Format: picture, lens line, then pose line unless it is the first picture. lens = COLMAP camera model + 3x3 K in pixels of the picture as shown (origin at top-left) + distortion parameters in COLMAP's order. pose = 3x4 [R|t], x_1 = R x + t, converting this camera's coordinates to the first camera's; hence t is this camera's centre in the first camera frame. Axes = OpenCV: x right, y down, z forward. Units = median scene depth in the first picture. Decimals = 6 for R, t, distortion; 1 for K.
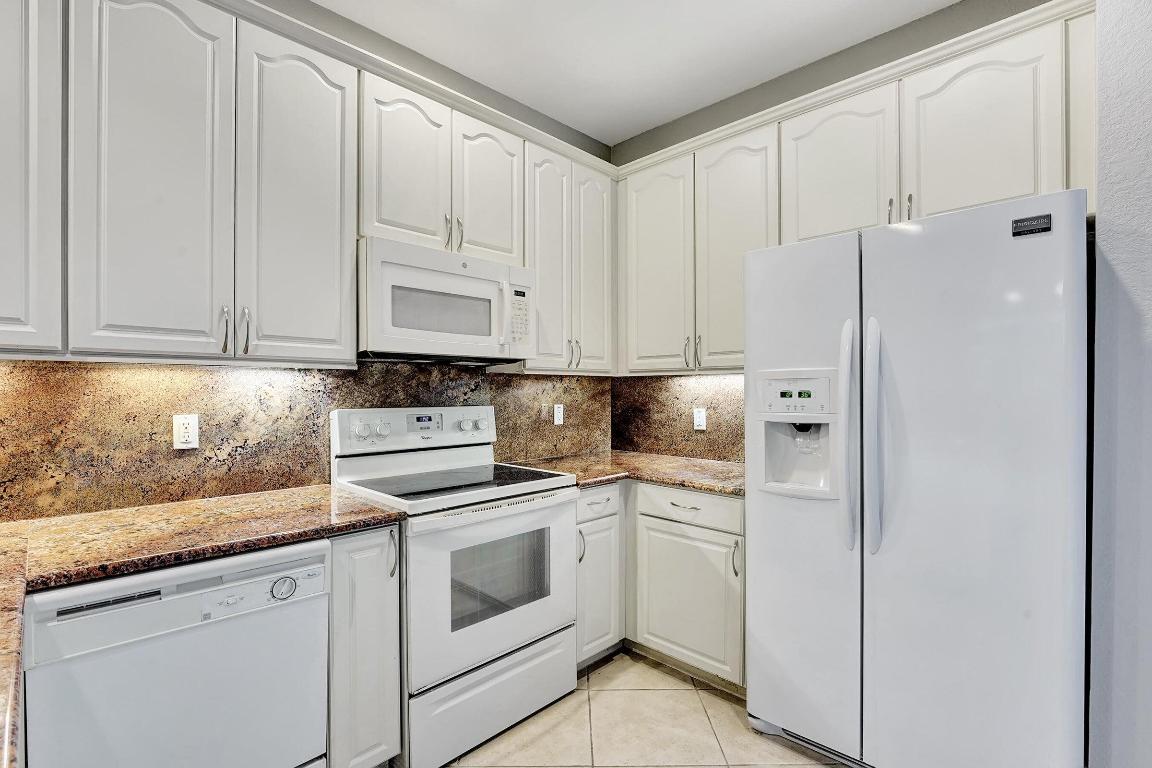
lens RADIAL K [[526.6, 0, 570.0], [0, 526.6, 396.4], [0, 0, 1]] dist [-0.013980, -0.000351]
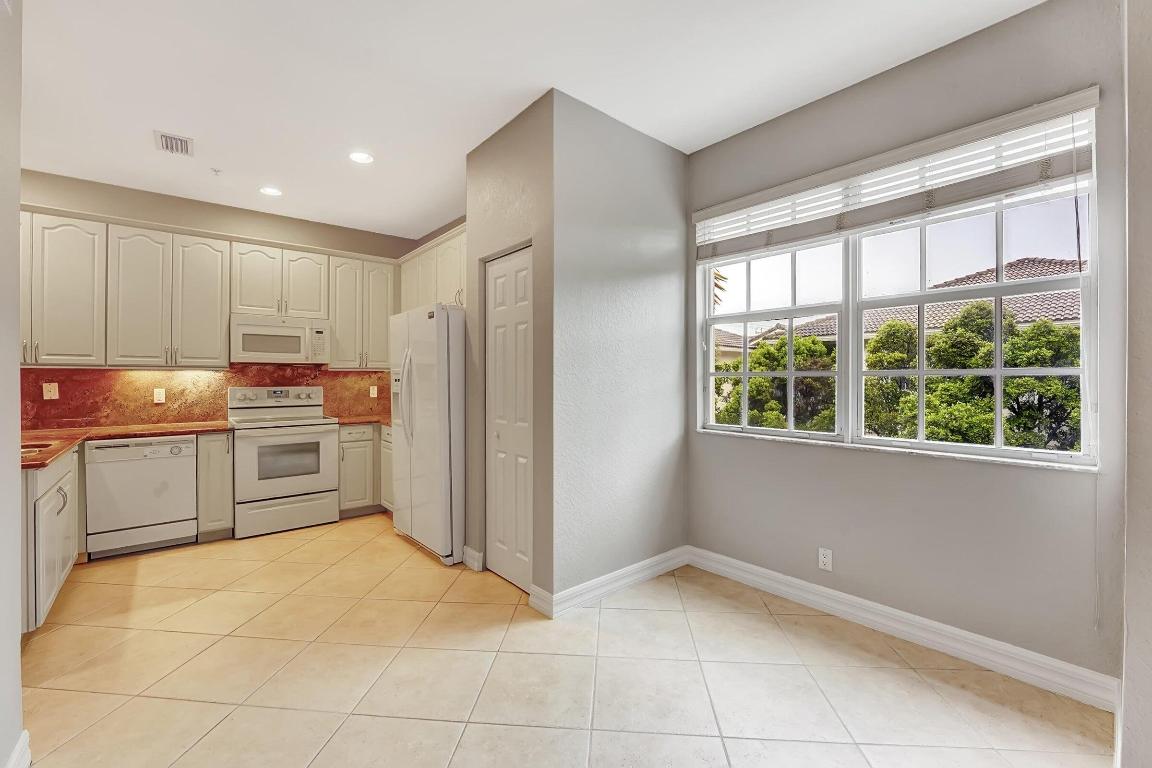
lens RADIAL K [[475.2, 0, 567.1], [0, 475.2, 378.8], [0, 0, 1]] dist [-0.025136, 0.000842]
pose [[0.995568, -0.001683, -0.094026, 1.166897], [0.000651, 0.999939, -0.011012, 0.011344], [0.094039, 0.010902, 0.995509, -0.846432]]
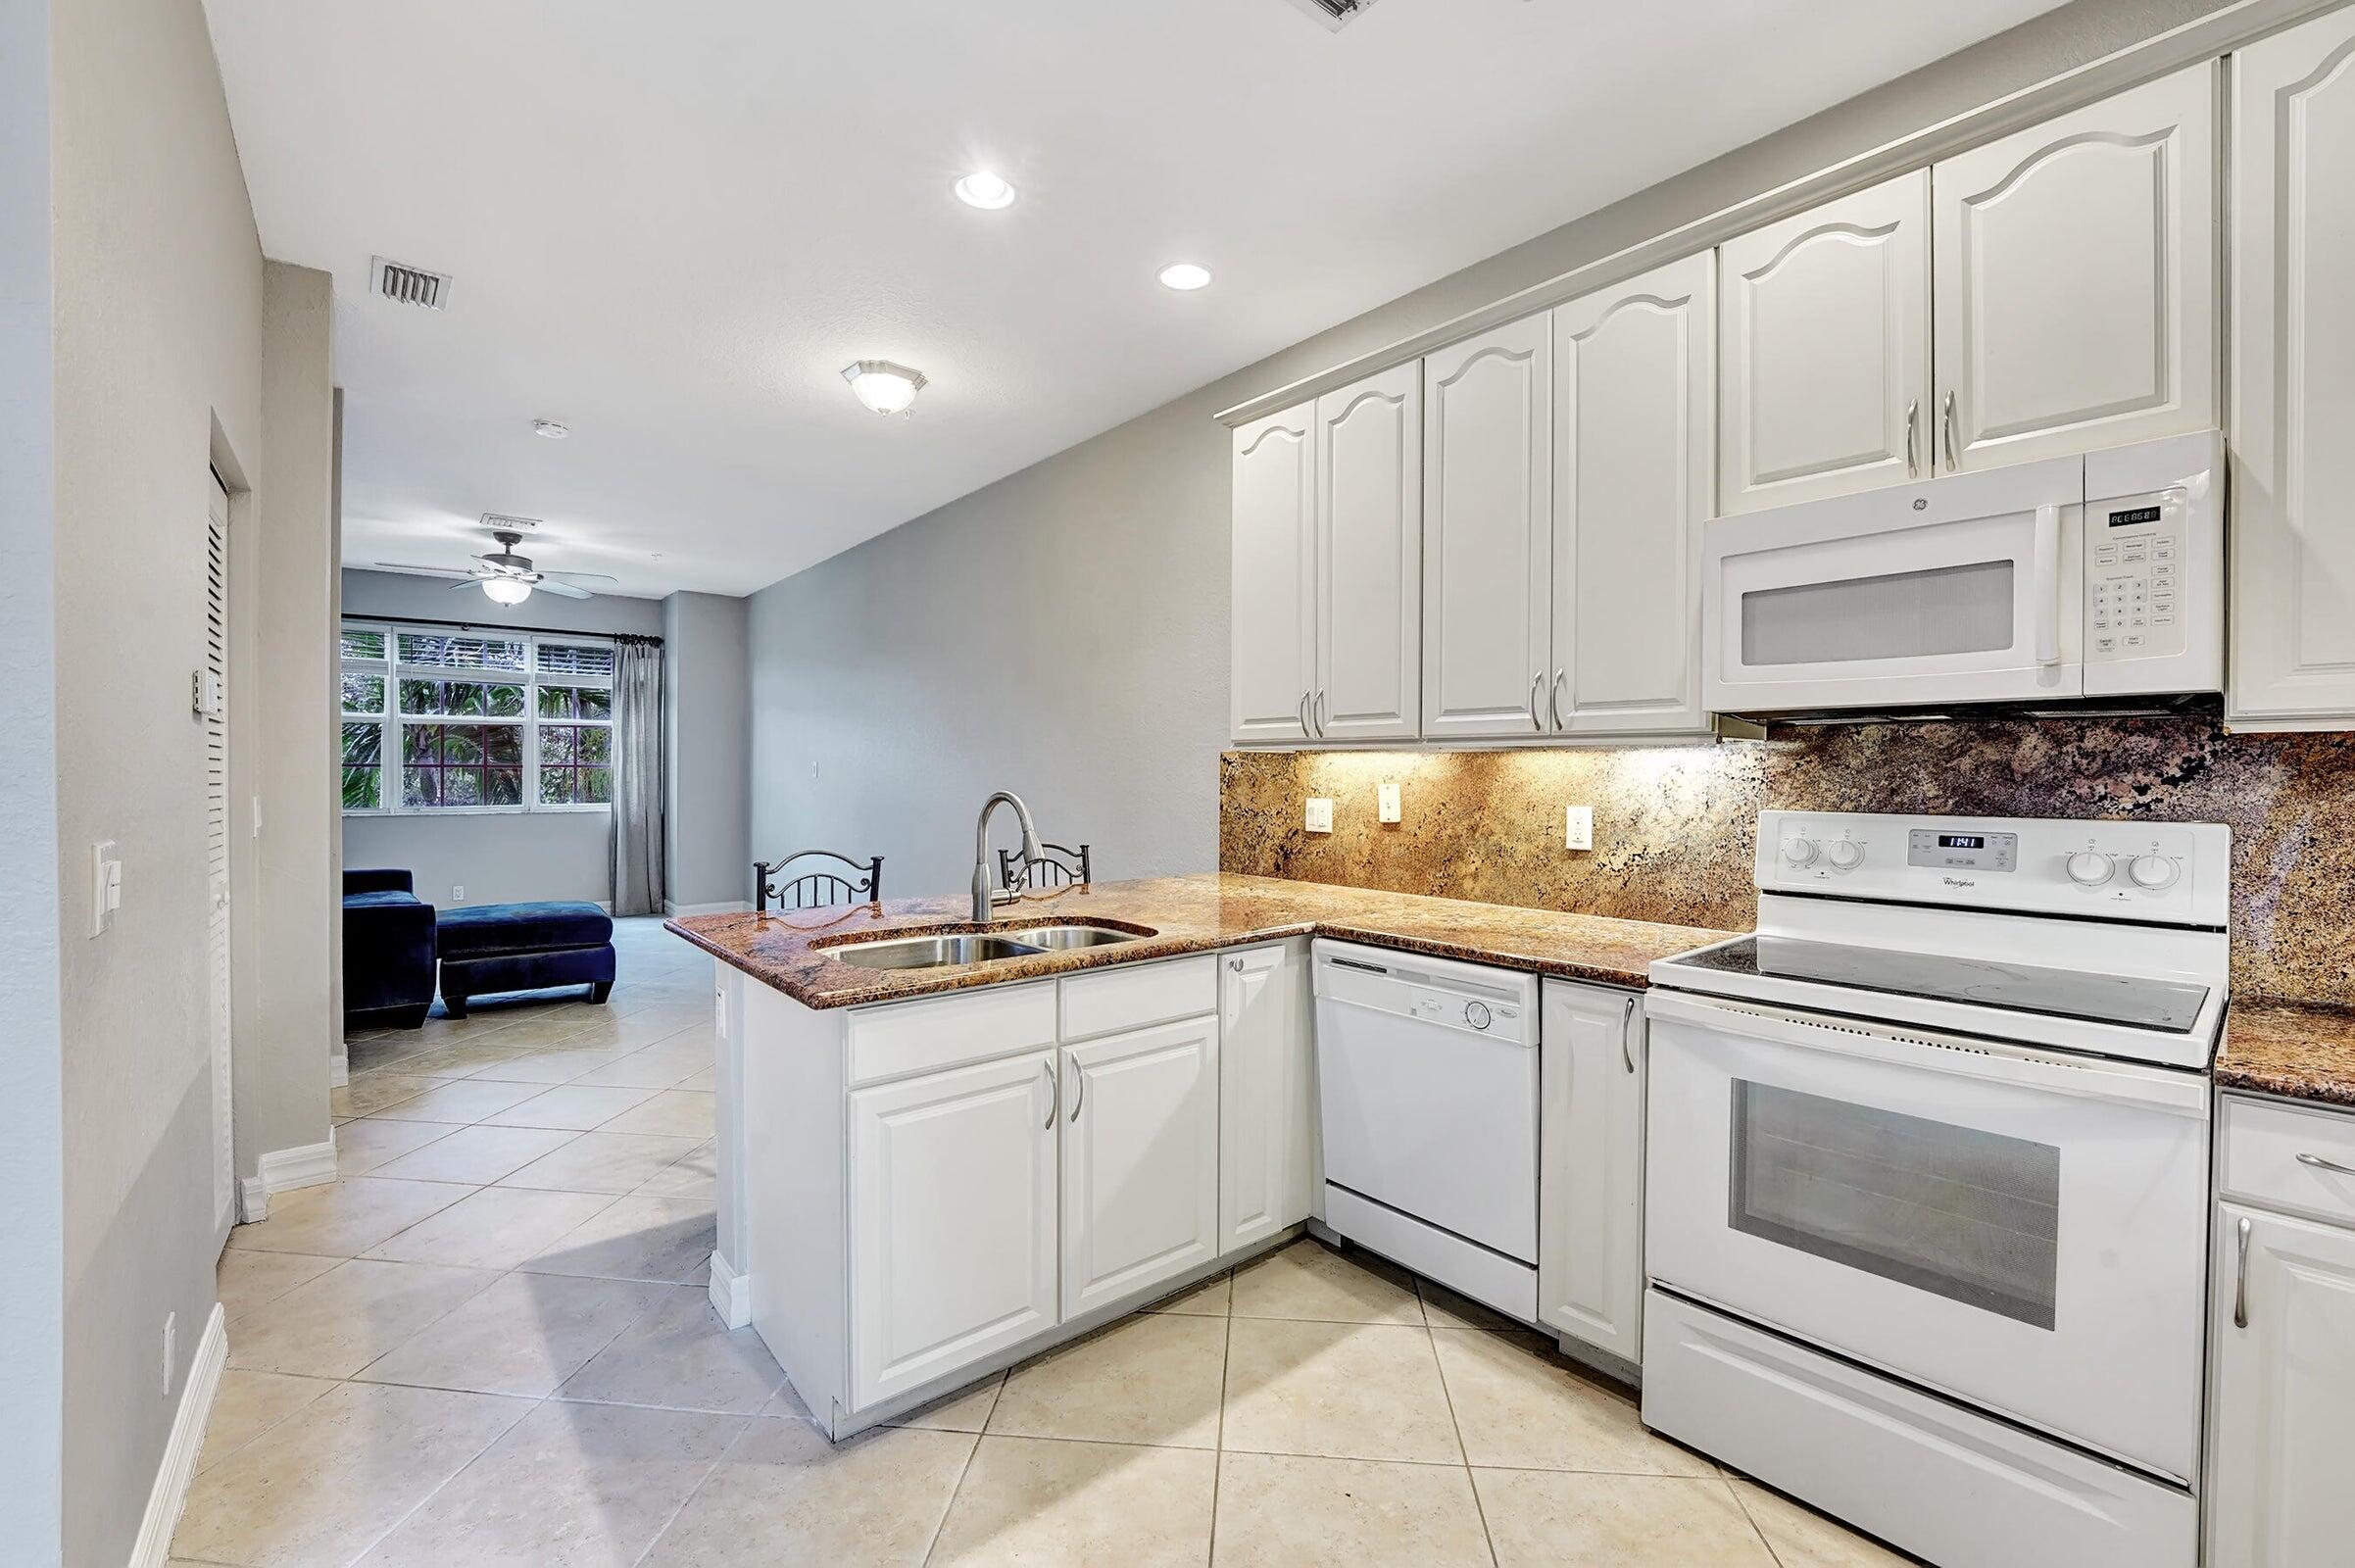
lens RADIAL K [[971.4, 0, 1178.8], [0, 971.4, 781.9], [0, 0, 1]] dist [-0.025136, 0.000842]
pose [[-0.085718, 0.007932, -0.996288, 0.681536], [-0.017198, 0.999808, 0.009440, -0.006076], [0.996171, 0.017944, -0.085565, 0.437433]]
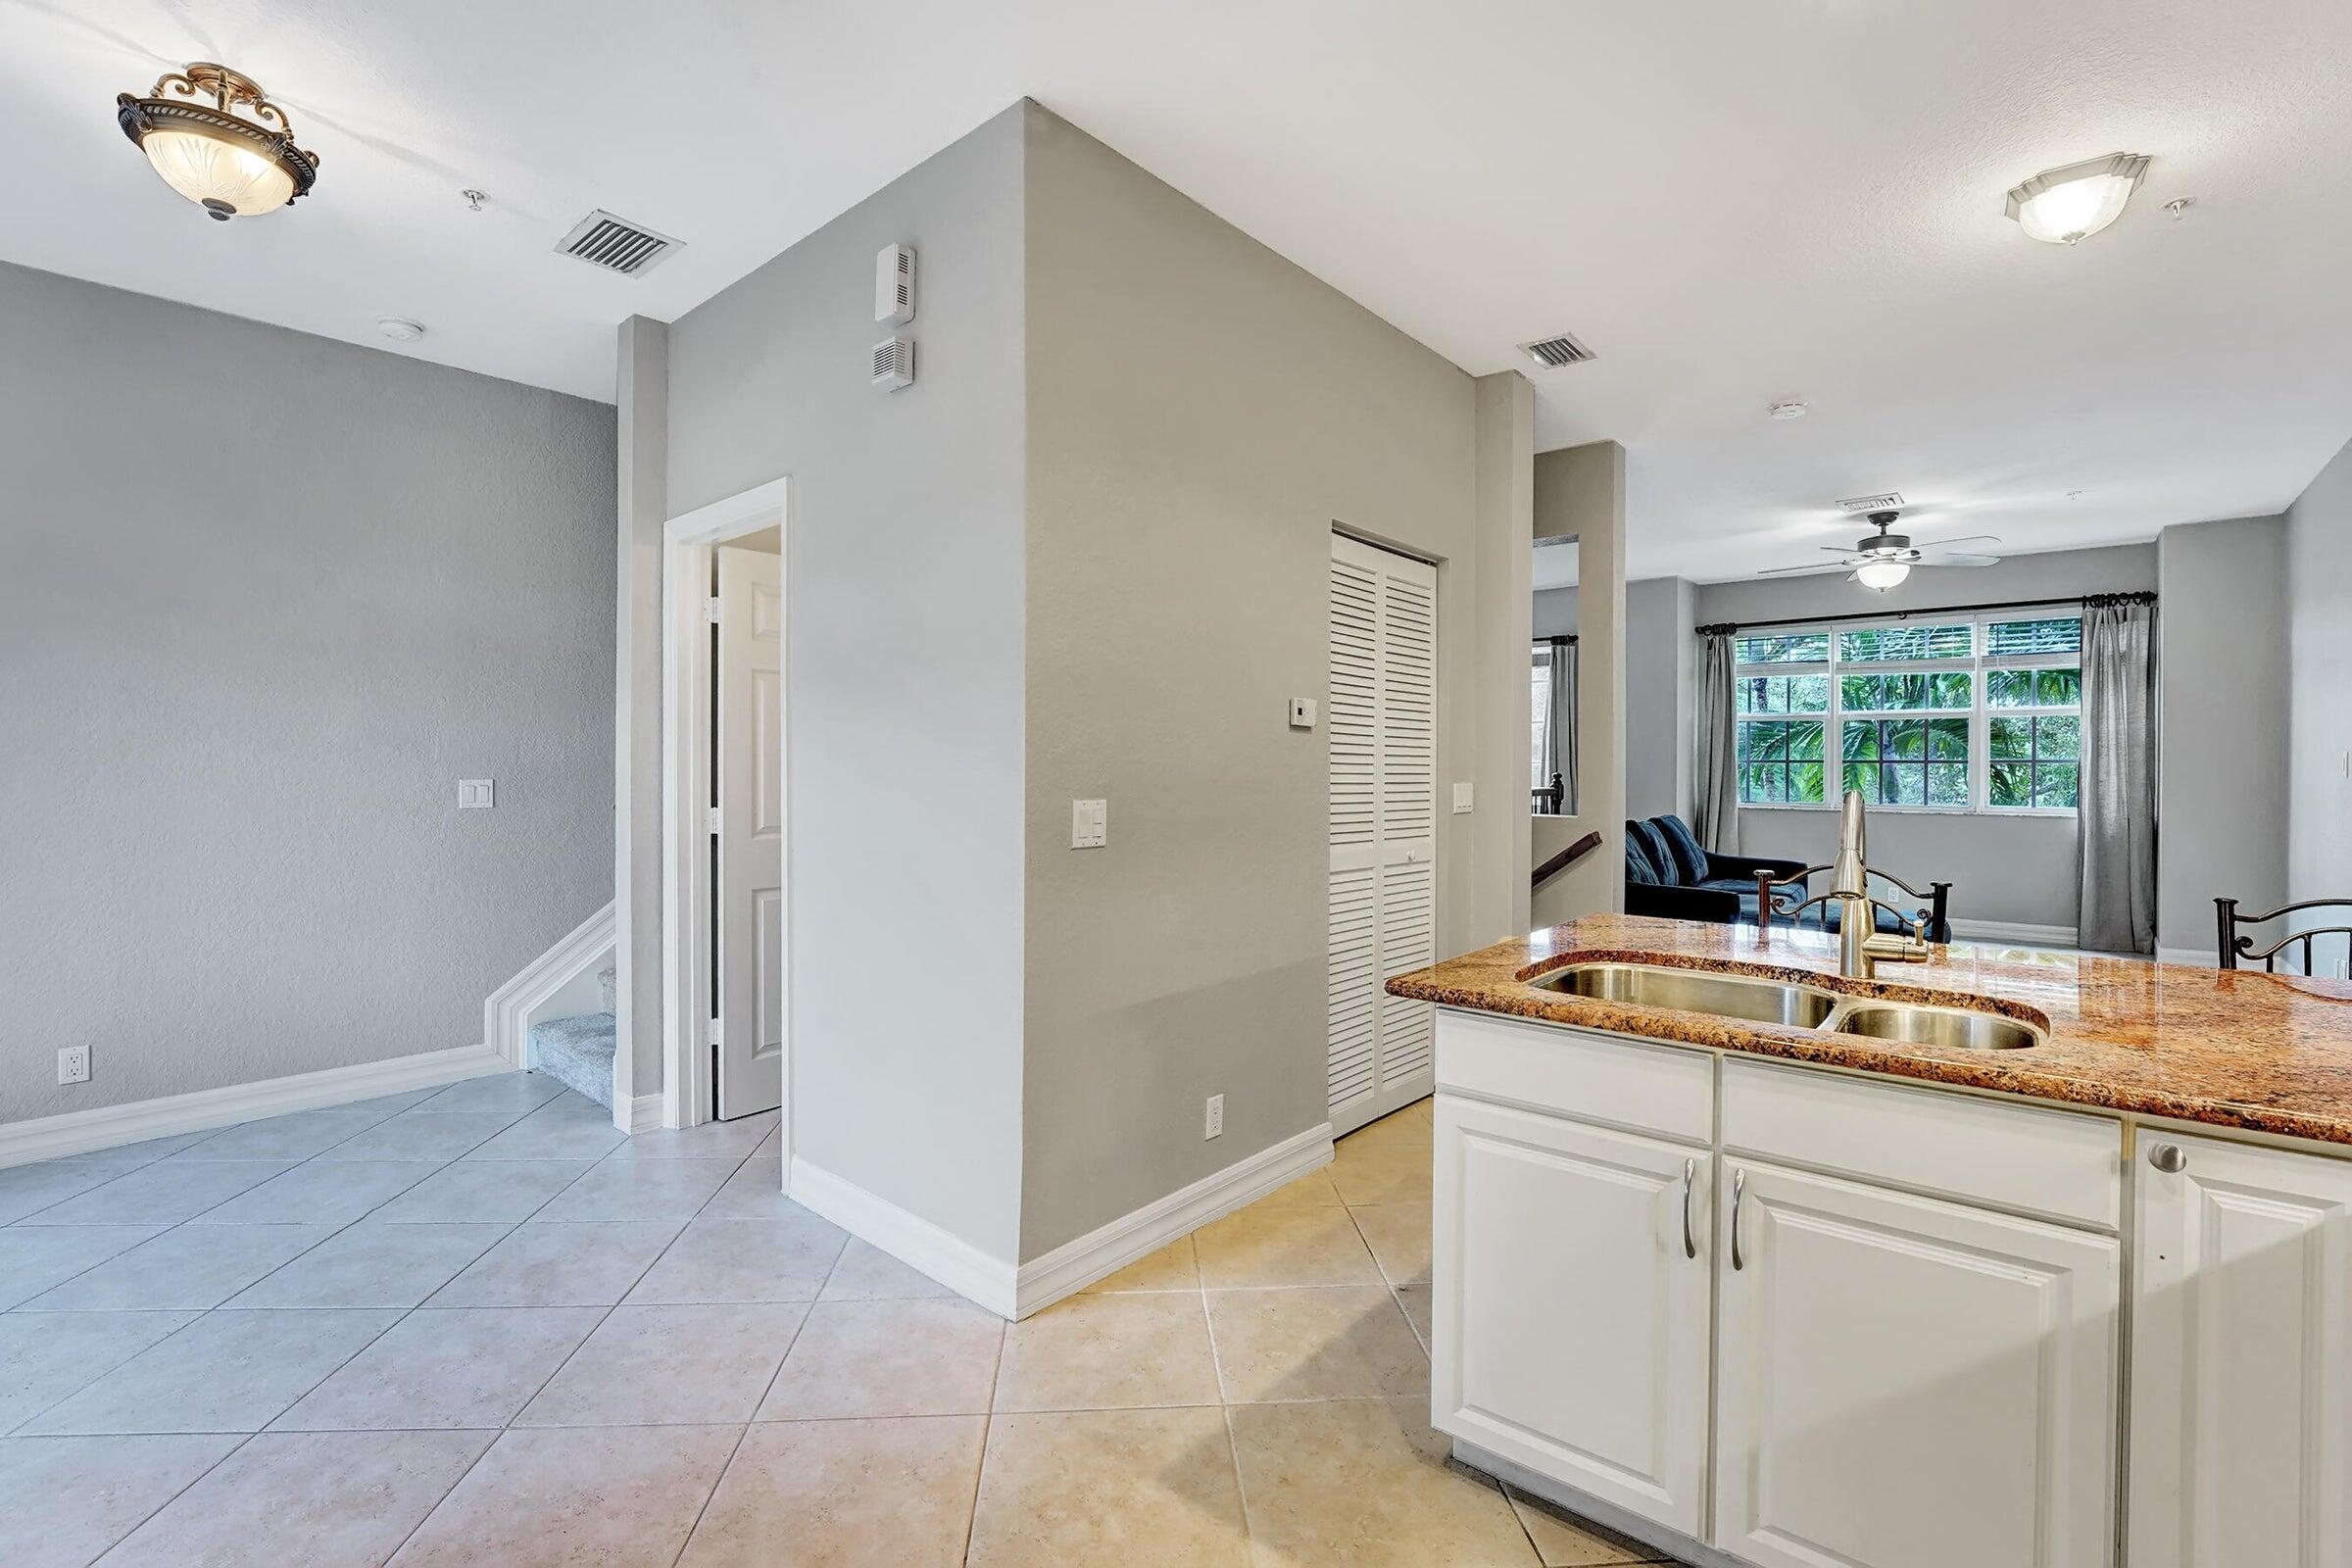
lens RADIAL K [[1052.0, 0, 1193.0], [0, 1052.0, 763.8], [0, 0, 1]] dist [-0.019541, 0.002308]
pose [[-0.996730, -0.004587, -0.080672, 0.151594], [-0.005588, 0.999910, 0.012180, -0.010669], [0.080609, 0.012591, -0.996666, 0.947215]]
